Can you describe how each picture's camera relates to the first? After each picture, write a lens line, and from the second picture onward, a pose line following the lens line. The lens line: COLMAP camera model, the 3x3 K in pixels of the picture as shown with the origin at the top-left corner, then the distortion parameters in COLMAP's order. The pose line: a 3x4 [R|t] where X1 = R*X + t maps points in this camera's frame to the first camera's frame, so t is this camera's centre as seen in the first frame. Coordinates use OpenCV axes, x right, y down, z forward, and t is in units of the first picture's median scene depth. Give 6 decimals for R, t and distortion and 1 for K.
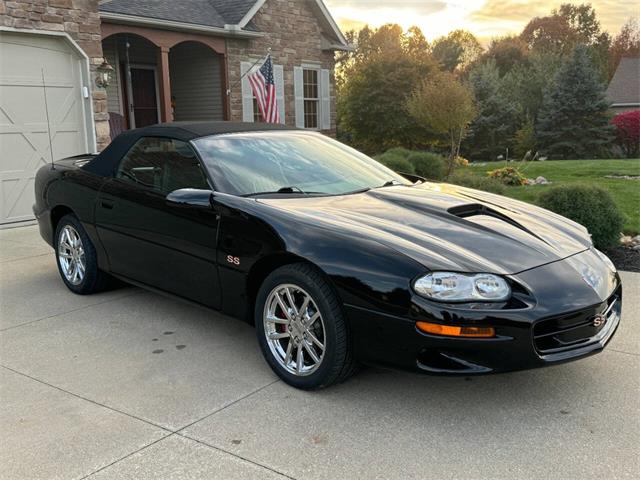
lens RADIAL K [[745.0, 0, 307.4], [0, 745.0, 246.7], [0, 0, 1]] dist [0.054397, 0.000000]
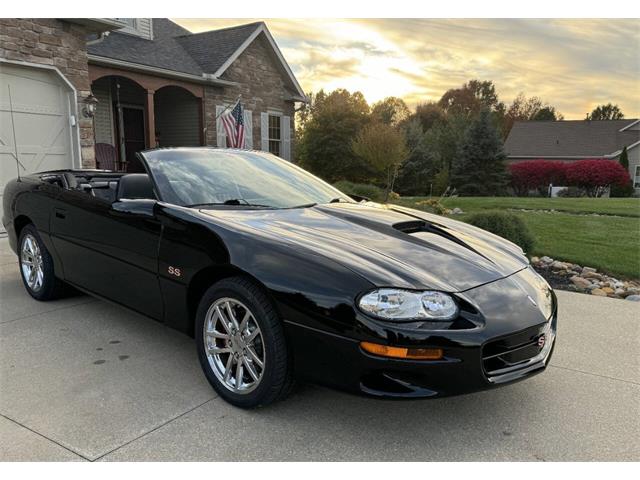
lens RADIAL K [[561.3, 0, 323.5], [0, 561.3, 265.8], [0, 0, 1]] dist [0.053888, -0.090676]
pose [[0.996037, 0.020399, 0.086572, 0.021073], [-0.021090, 0.999753, 0.007074, 0.000908], [-0.086406, -0.008871, 0.996220, 0.172610]]
